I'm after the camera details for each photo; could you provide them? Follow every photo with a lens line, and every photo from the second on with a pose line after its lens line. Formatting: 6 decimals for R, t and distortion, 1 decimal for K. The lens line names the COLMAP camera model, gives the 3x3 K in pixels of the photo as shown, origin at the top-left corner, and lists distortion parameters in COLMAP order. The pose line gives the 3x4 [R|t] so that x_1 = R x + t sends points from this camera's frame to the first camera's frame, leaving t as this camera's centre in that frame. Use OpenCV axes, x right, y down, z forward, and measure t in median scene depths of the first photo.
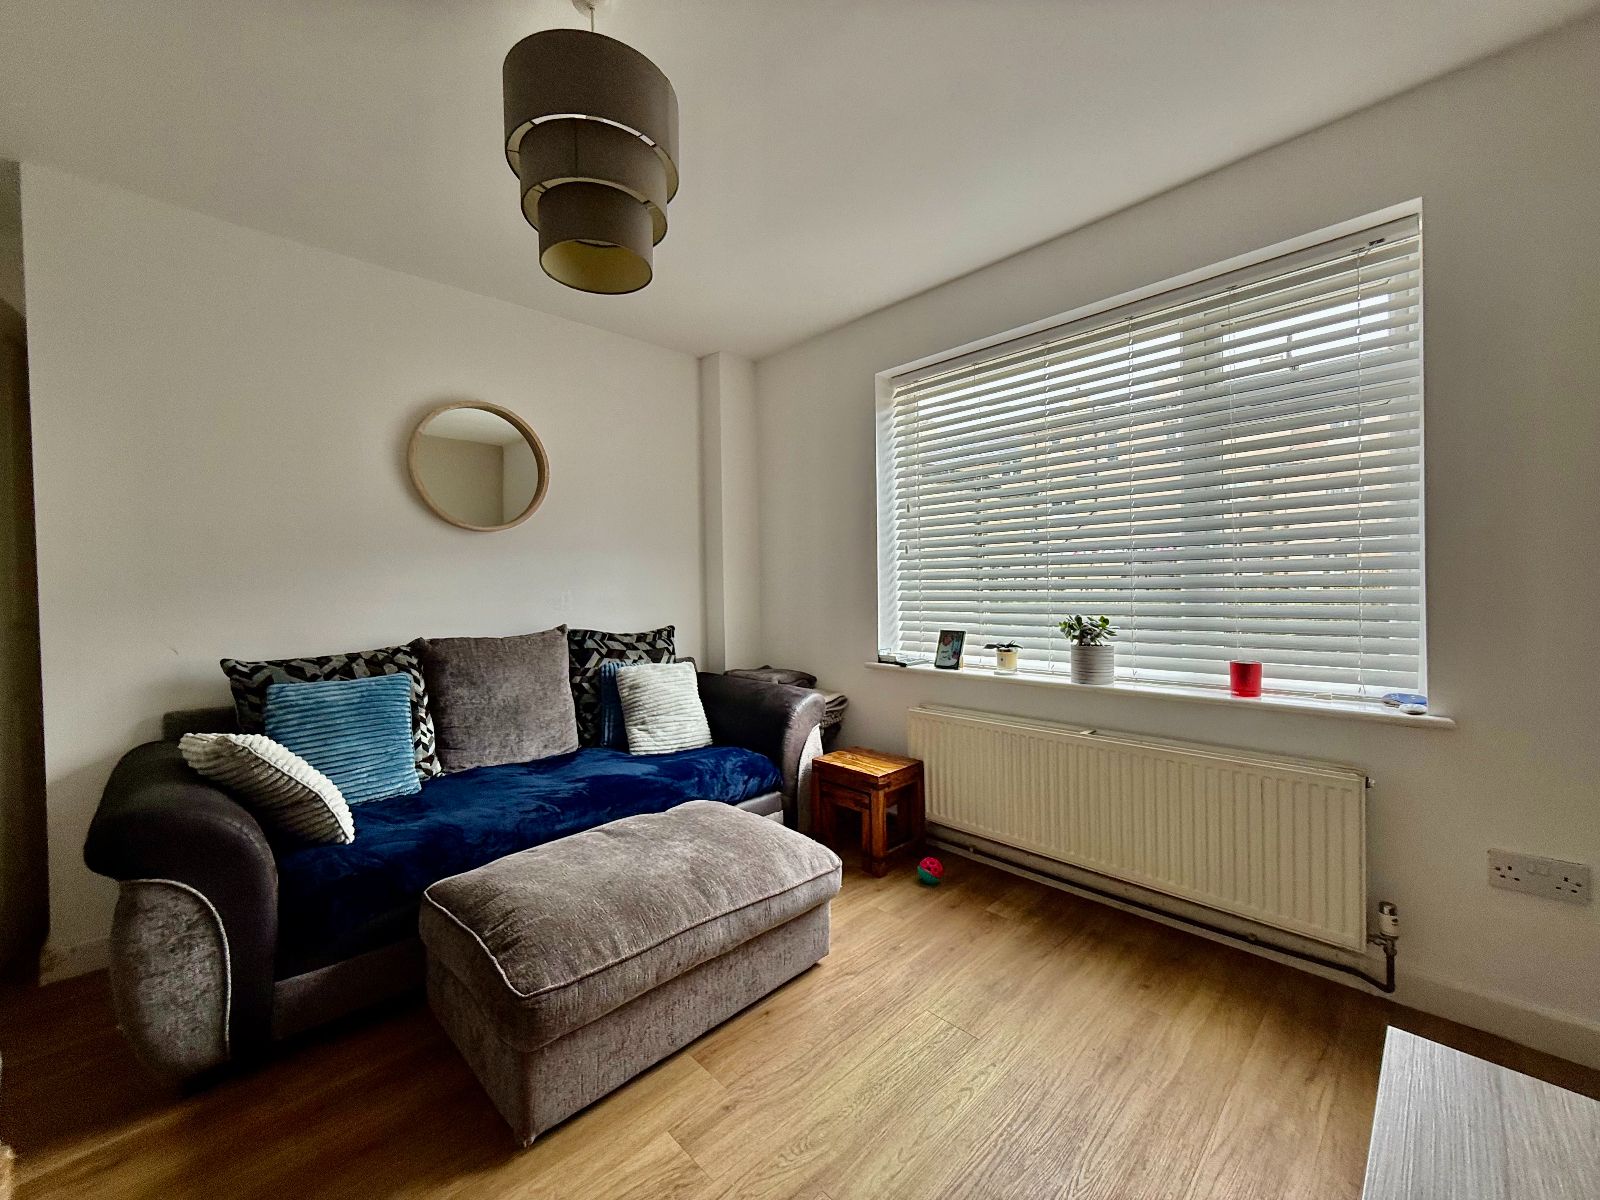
lens RADIAL K [[635.8, 0, 800.0], [0, 635.8, 600.0], [0, 0, 1]] dist [-0.001477, 0.000090]
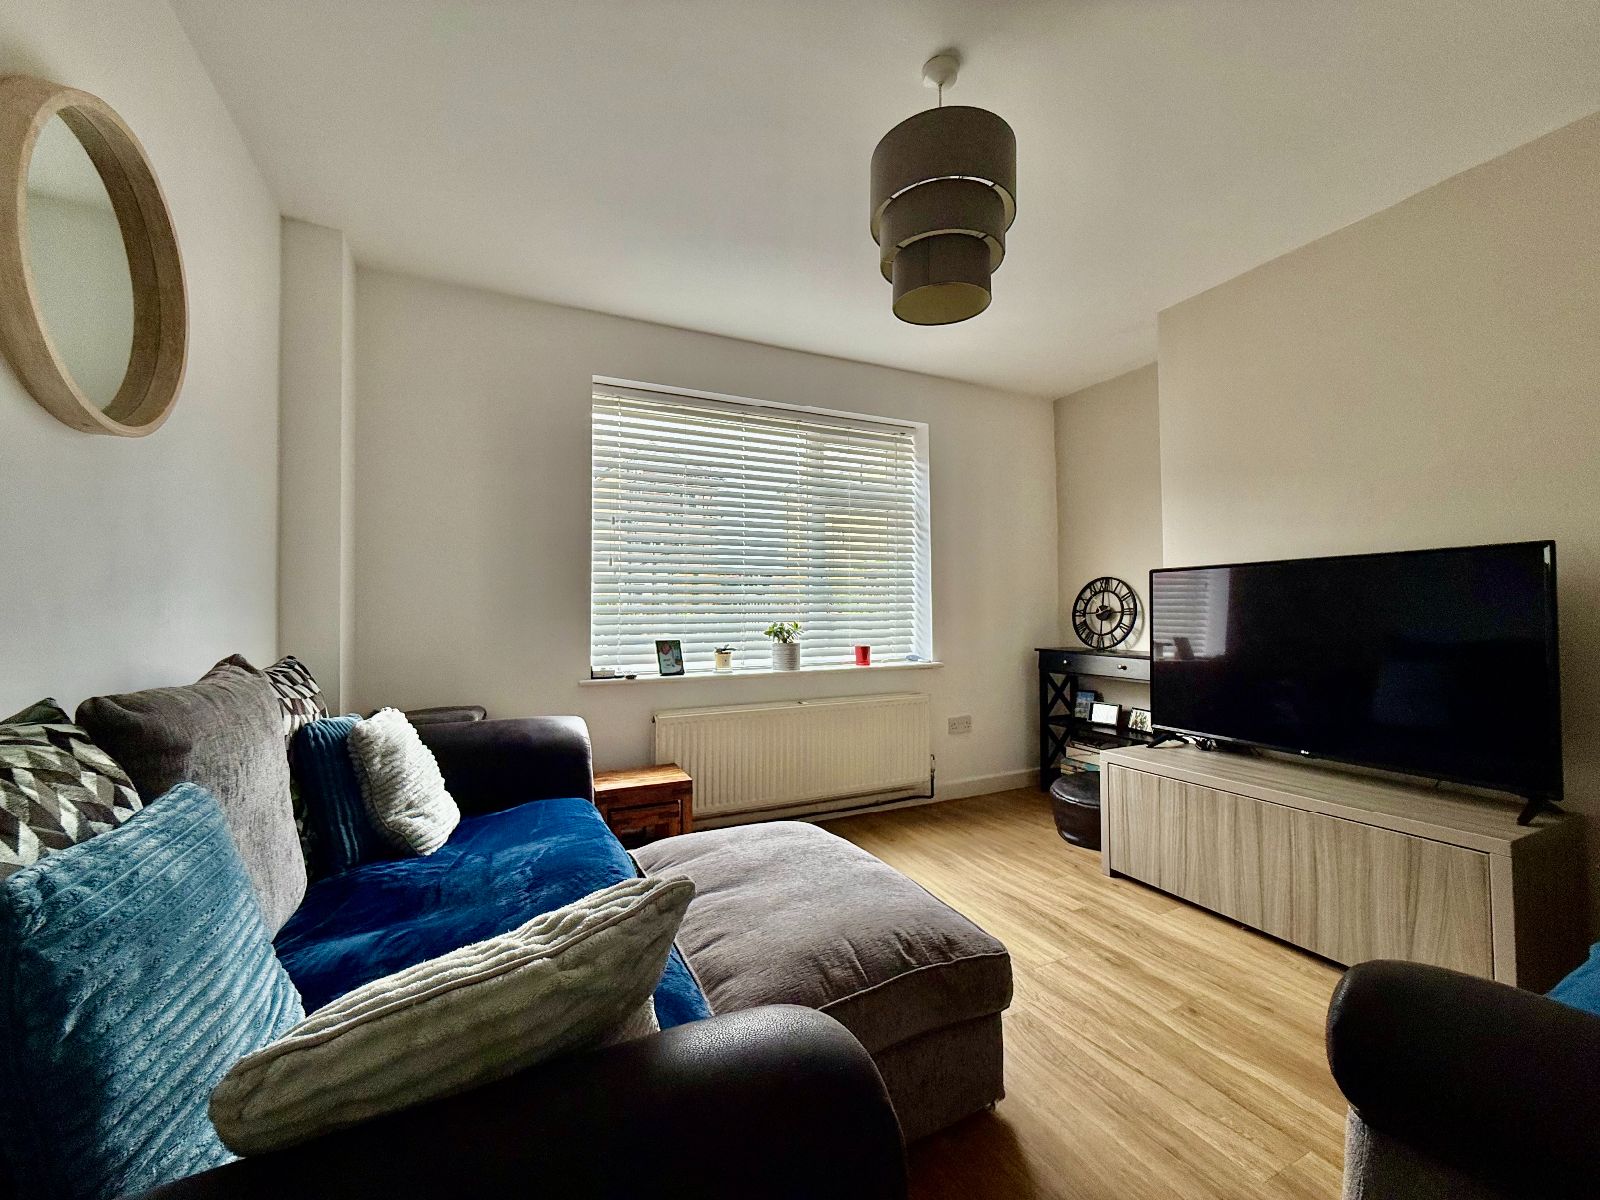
lens RADIAL K [[635.8, 0, 800.0], [0, 635.8, 600.0], [0, 0, 1]] dist [-0.001477, 0.000090]
pose [[0.289898, 0.033874, 0.956458, -0.799172], [0.019475, 0.998958, -0.041282, 0.031141], [-0.956859, 0.030594, 0.288936, 0.515801]]
